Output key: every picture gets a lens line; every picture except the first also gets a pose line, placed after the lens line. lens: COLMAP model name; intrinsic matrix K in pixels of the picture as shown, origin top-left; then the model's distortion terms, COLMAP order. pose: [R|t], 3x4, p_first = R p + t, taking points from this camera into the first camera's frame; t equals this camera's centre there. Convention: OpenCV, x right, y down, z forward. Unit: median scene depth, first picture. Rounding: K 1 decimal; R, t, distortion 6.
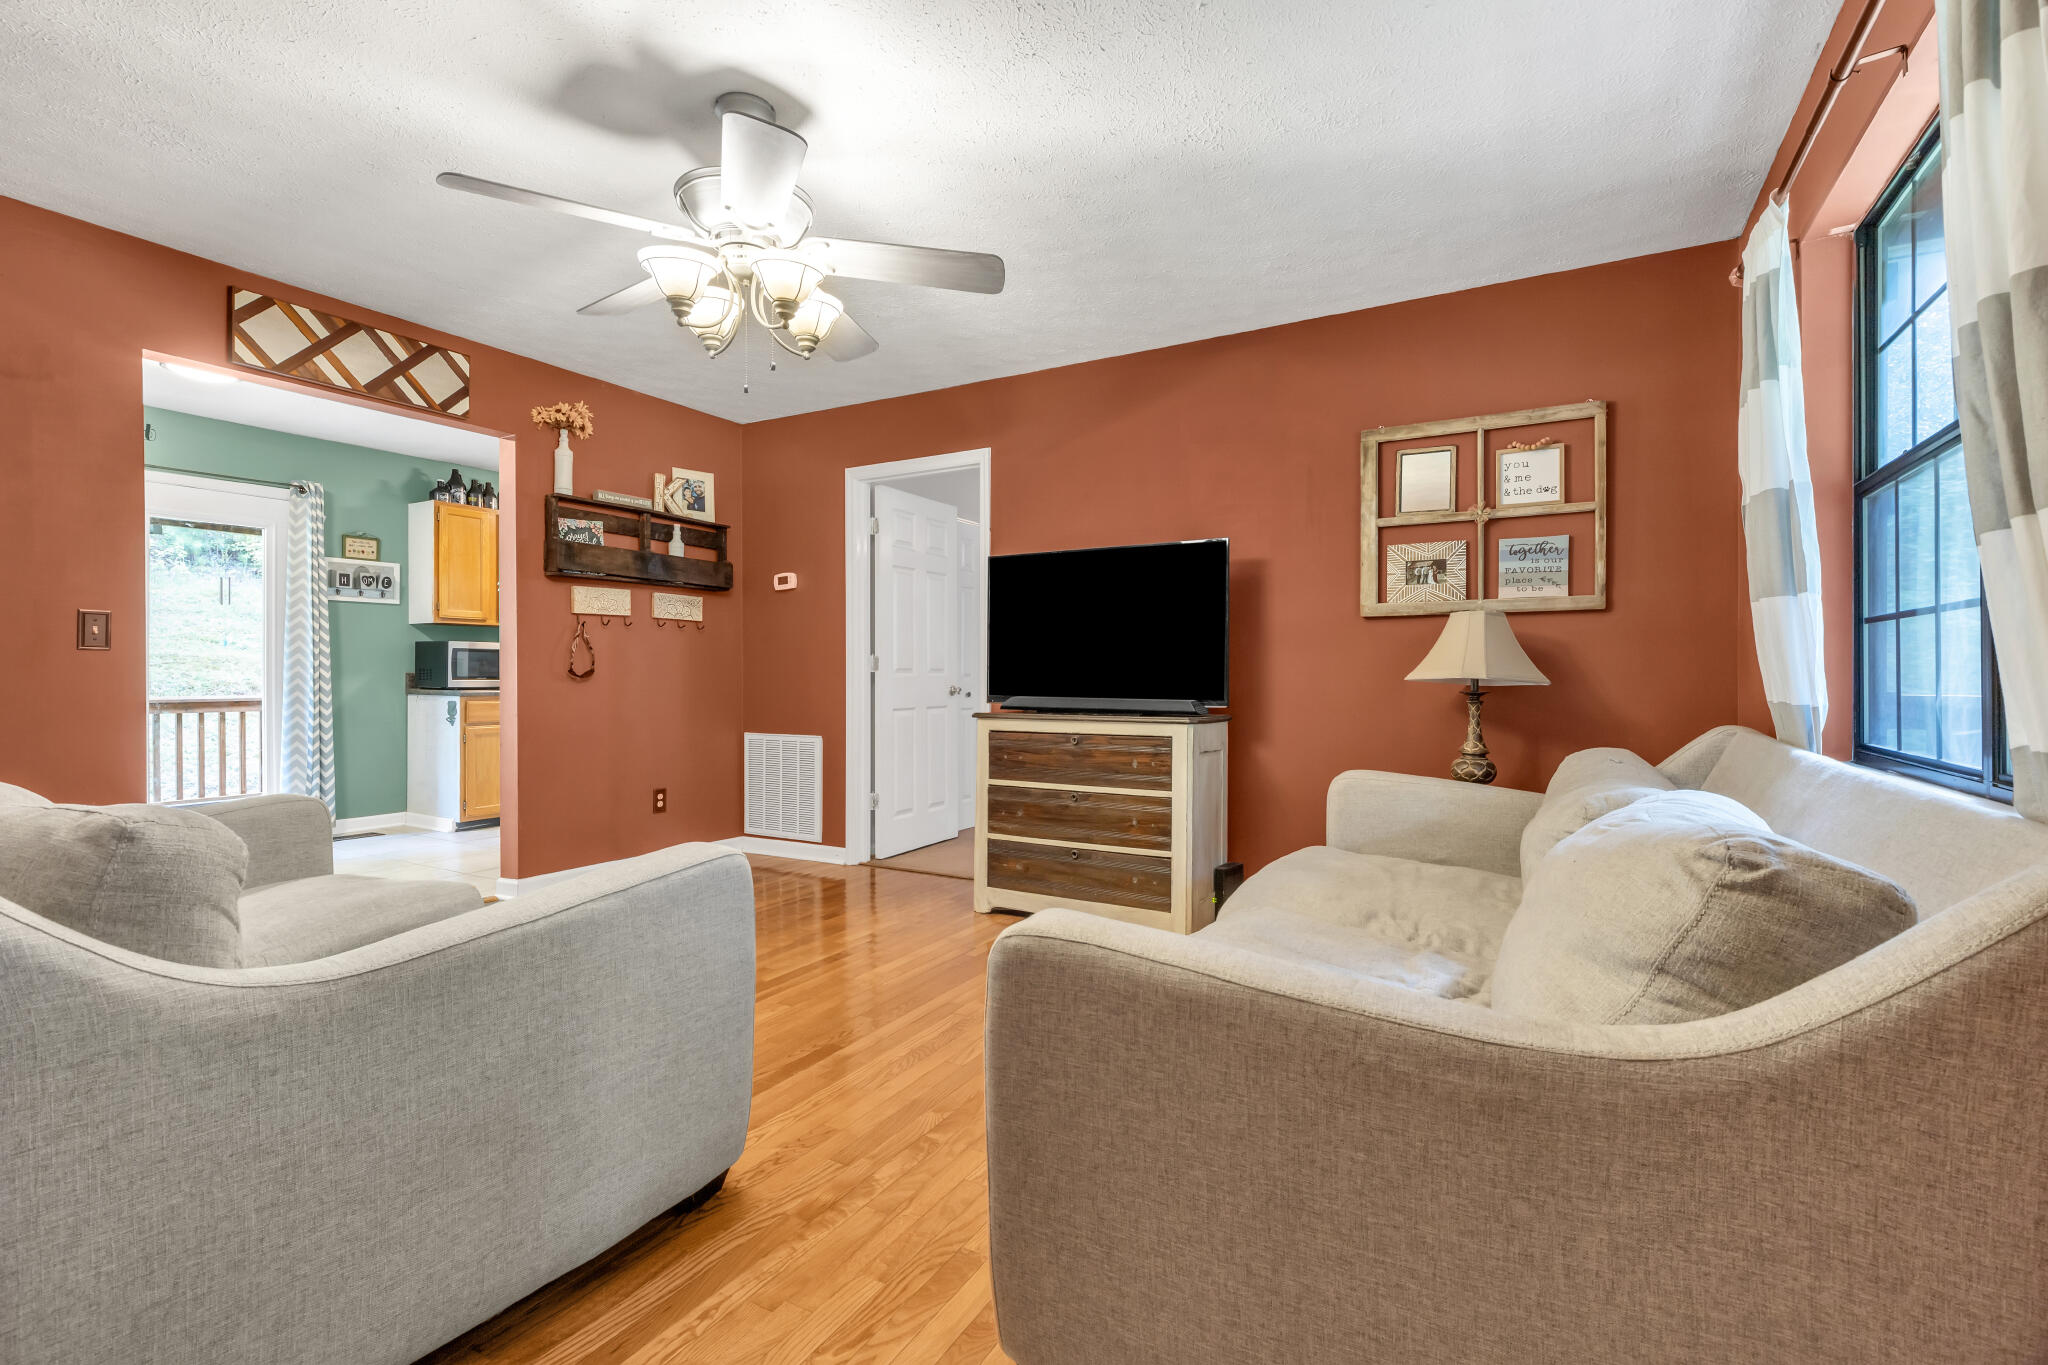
lens RADIAL K [[926.7, 0, 1023.0], [0, 926.7, 679.4], [0, 0, 1]] dist [0.005932, 0.000225]
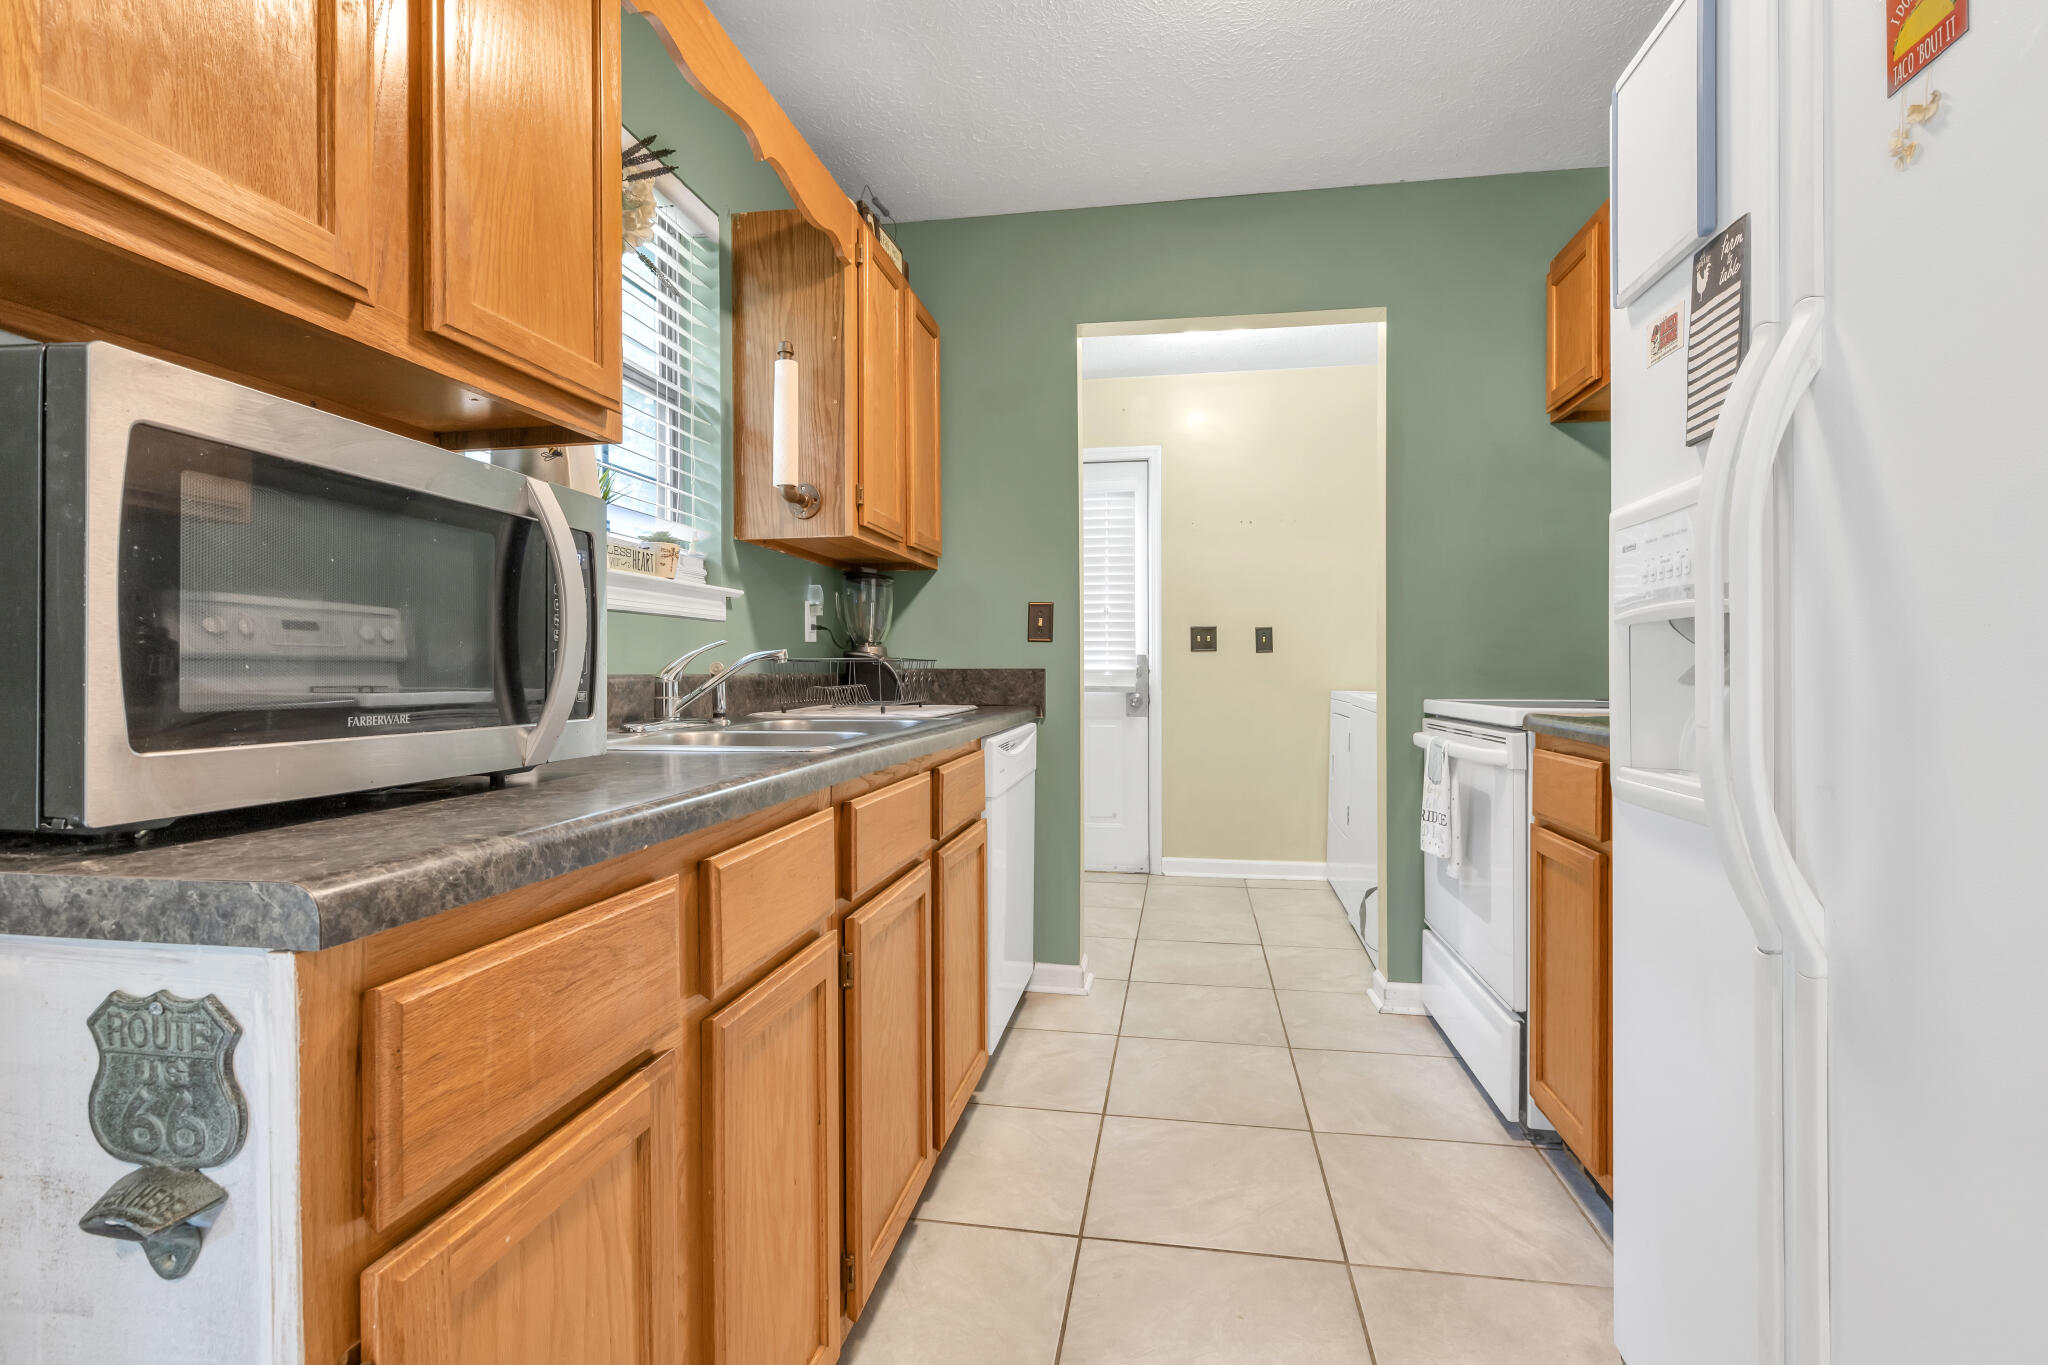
lens RADIAL K [[926.7, 0, 1044.7], [0, 926.7, 666.5], [0, 0, 1]] dist [0.005932, 0.000225]
pose [[0.927281, 0.003785, 0.374346, -0.569751], [-0.006179, 0.999967, 0.005195, -0.010212], [-0.374314, -0.007130, 0.927274, 0.883848]]
